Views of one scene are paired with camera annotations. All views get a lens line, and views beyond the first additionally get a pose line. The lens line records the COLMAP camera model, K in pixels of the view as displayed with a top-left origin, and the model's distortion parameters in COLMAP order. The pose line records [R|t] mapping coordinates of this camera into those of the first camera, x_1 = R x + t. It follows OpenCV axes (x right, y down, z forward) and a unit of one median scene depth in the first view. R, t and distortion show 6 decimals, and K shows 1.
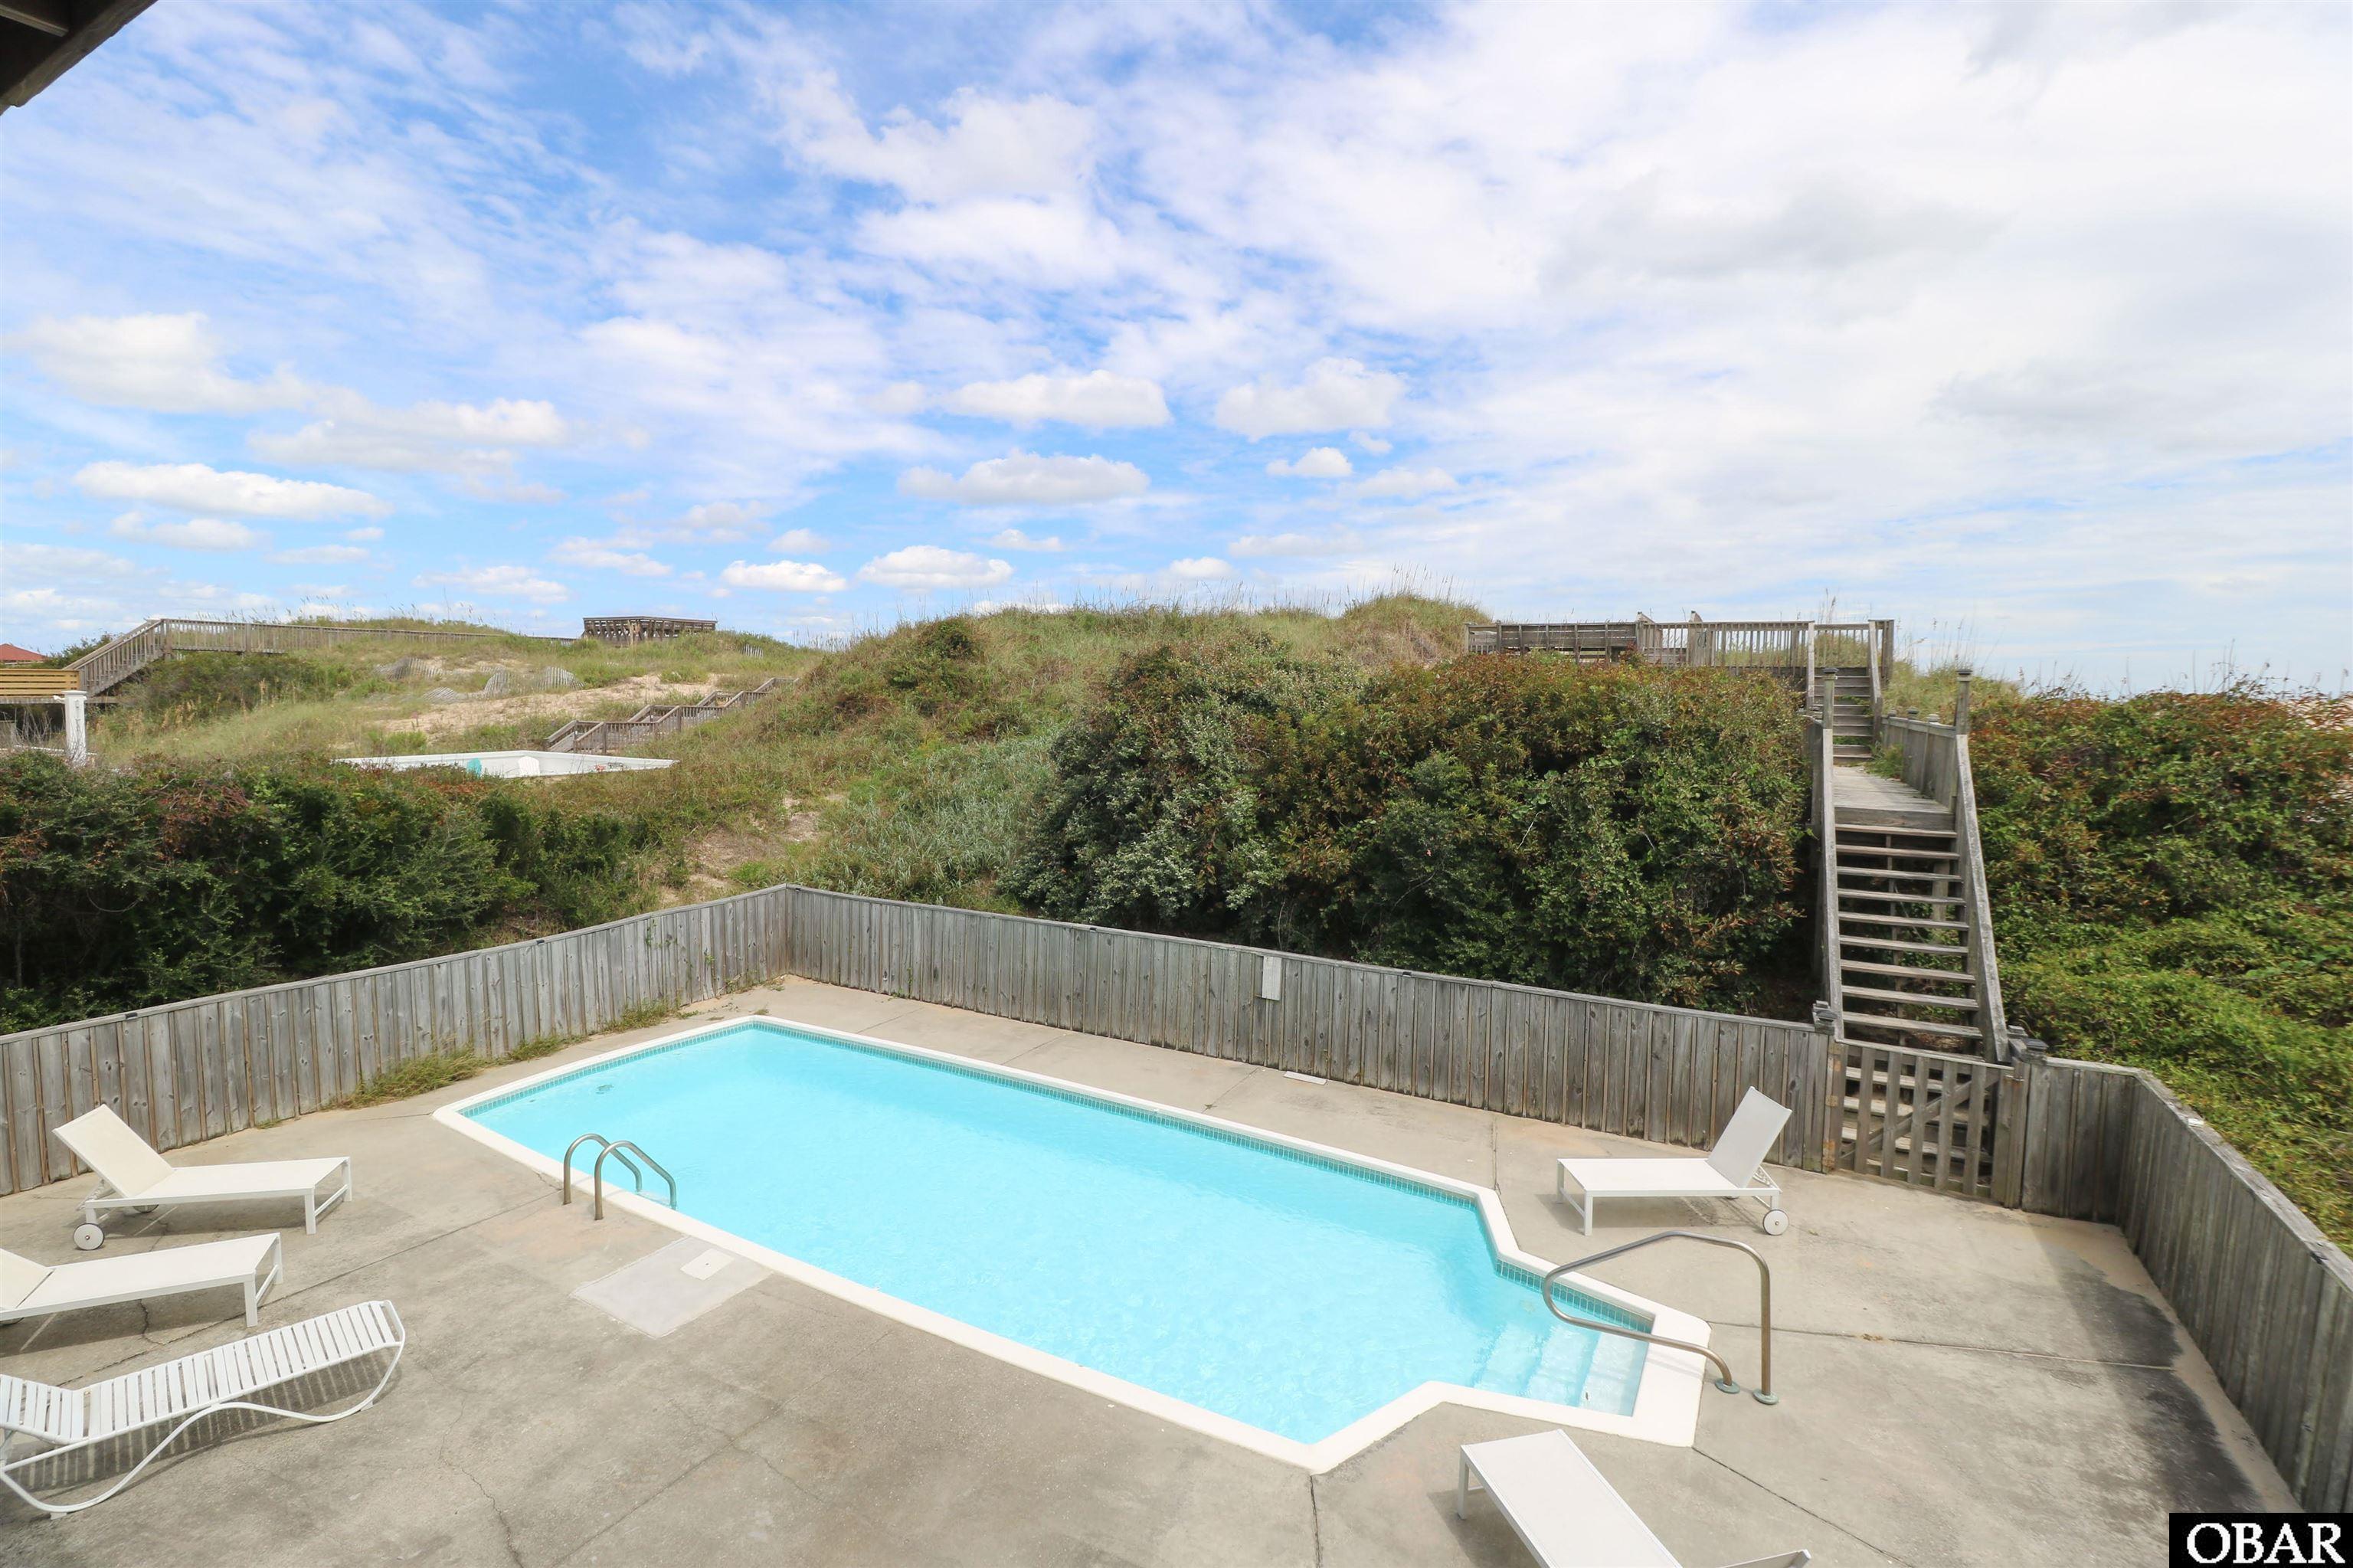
lens RADIAL K [[1087.6, 0, 1166.2], [0, 1087.6, 745.5], [0, 0, 1]] dist [-0.007975, -0.008502]
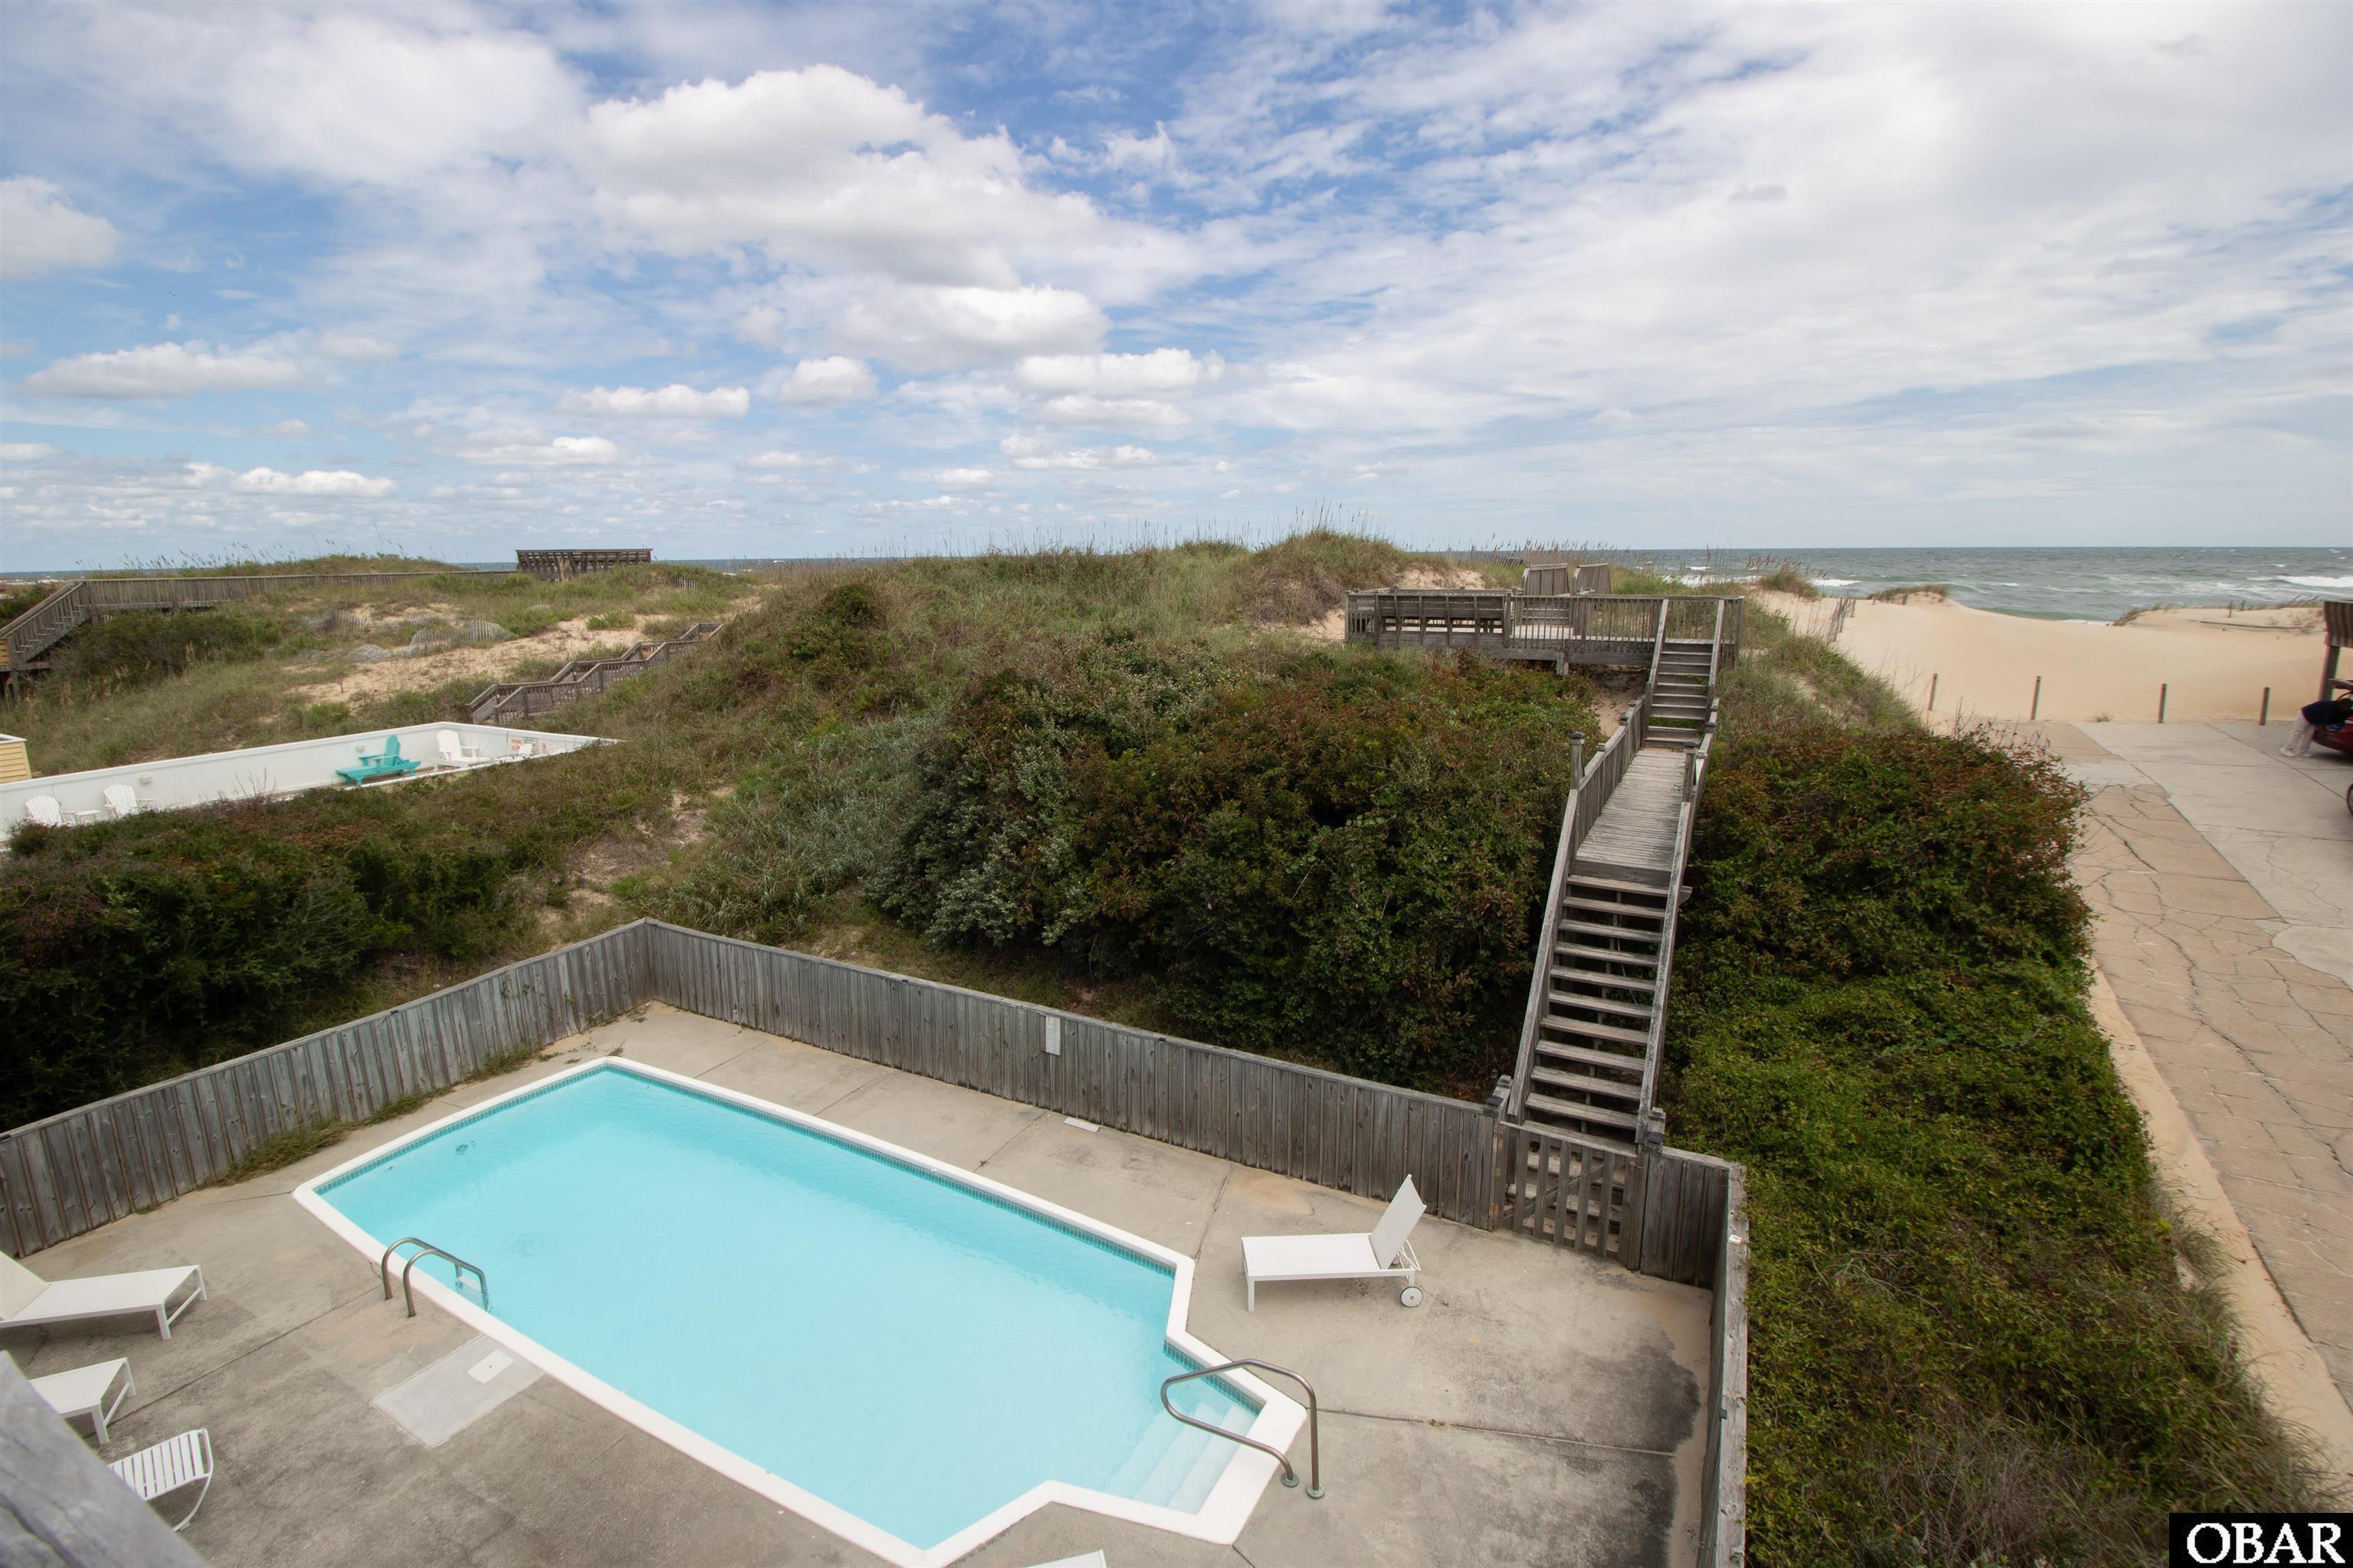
lens RADIAL K [[1087.6, 0, 1164.6], [0, 1087.6, 751.8], [0, 0, 1]] dist [-0.007975, -0.008502]
pose [[0.999682, -0.024319, 0.006684, 0.202090], [0.023289, 0.991814, 0.125546, -0.200549], [-0.009682, -0.125351, 0.992065, -0.060660]]
